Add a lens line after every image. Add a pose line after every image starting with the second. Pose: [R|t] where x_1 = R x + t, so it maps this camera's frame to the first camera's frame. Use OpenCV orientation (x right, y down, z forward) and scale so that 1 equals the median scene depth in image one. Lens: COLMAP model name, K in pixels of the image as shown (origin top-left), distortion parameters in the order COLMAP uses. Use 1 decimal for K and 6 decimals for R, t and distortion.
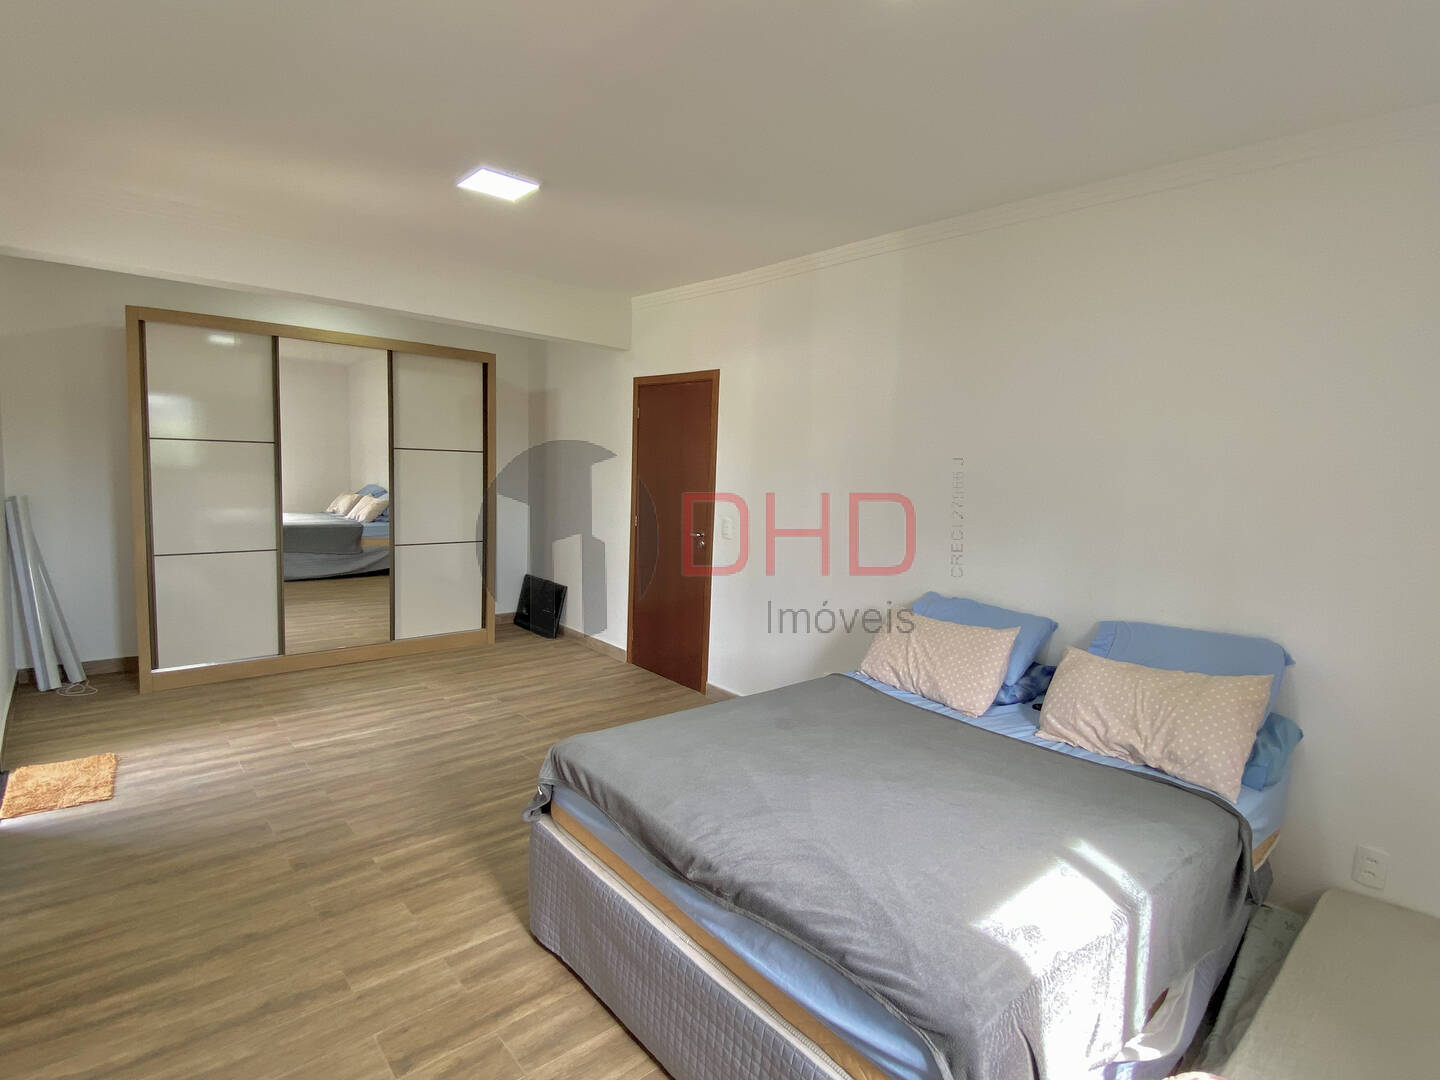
lens RADIAL K [[734.8, 0, 727.1], [0, 734.8, 534.9], [0, 0, 1]] dist [-0.012452, 0.001338]
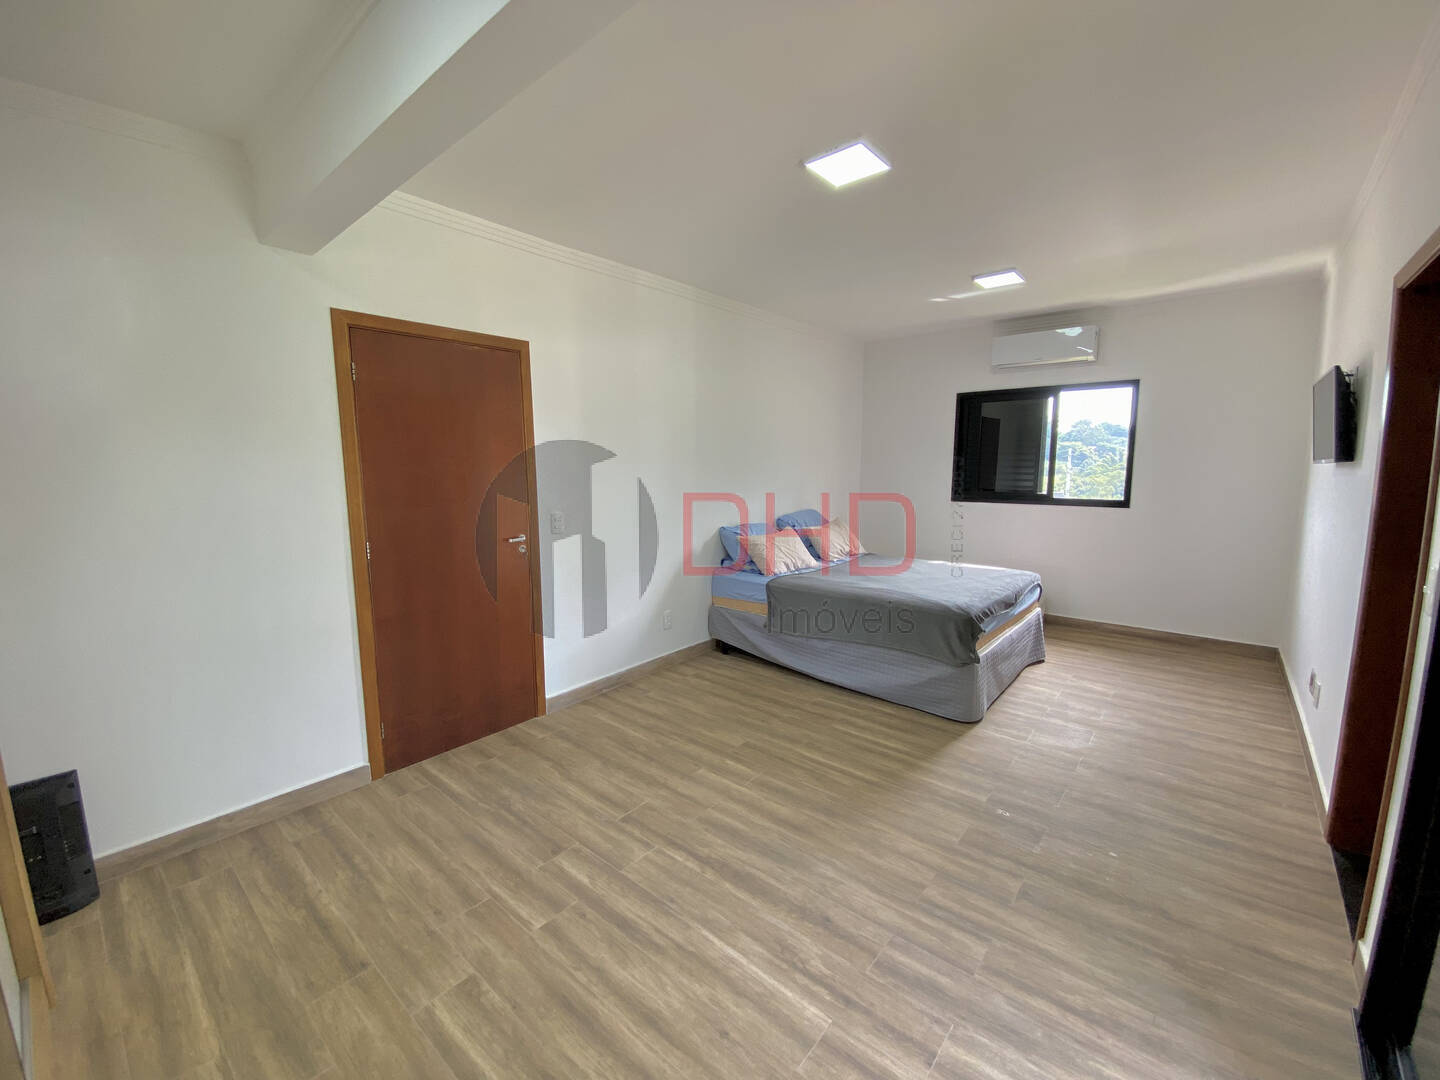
lens RADIAL K [[591.4, 0, 727.2], [0, 591.4, 538.0], [0, 0, 1]] dist [0.011388, -0.004368]
pose [[-0.149043, -0.172292, 0.973705, -0.939906], [0.105486, 0.976314, 0.188900, -0.135600], [-0.983188, 0.130867, -0.127338, 1.089302]]
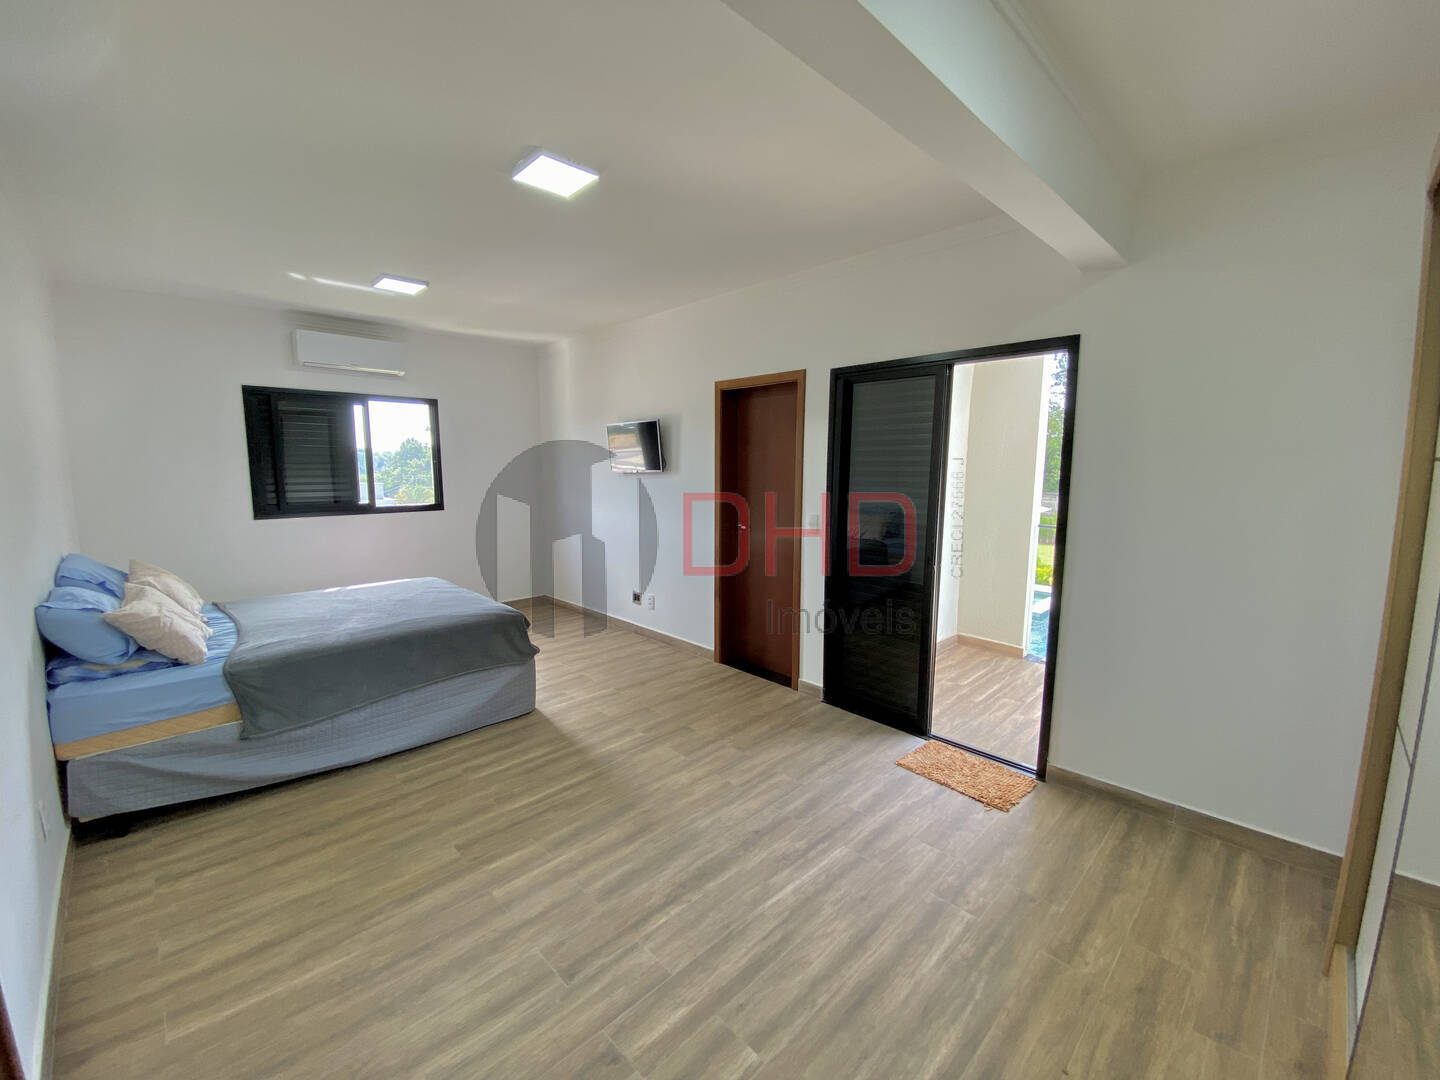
lens RADIAL K [[591.4, 0, 713.9], [0, 591.4, 536.8], [0, 0, 1]] dist [0.011388, -0.004368]
pose [[-0.998332, -0.033758, -0.046828, -0.413819], [-0.043822, 0.971226, 0.234093, -0.175481], [0.037578, 0.235754, -0.971086, 1.544270]]
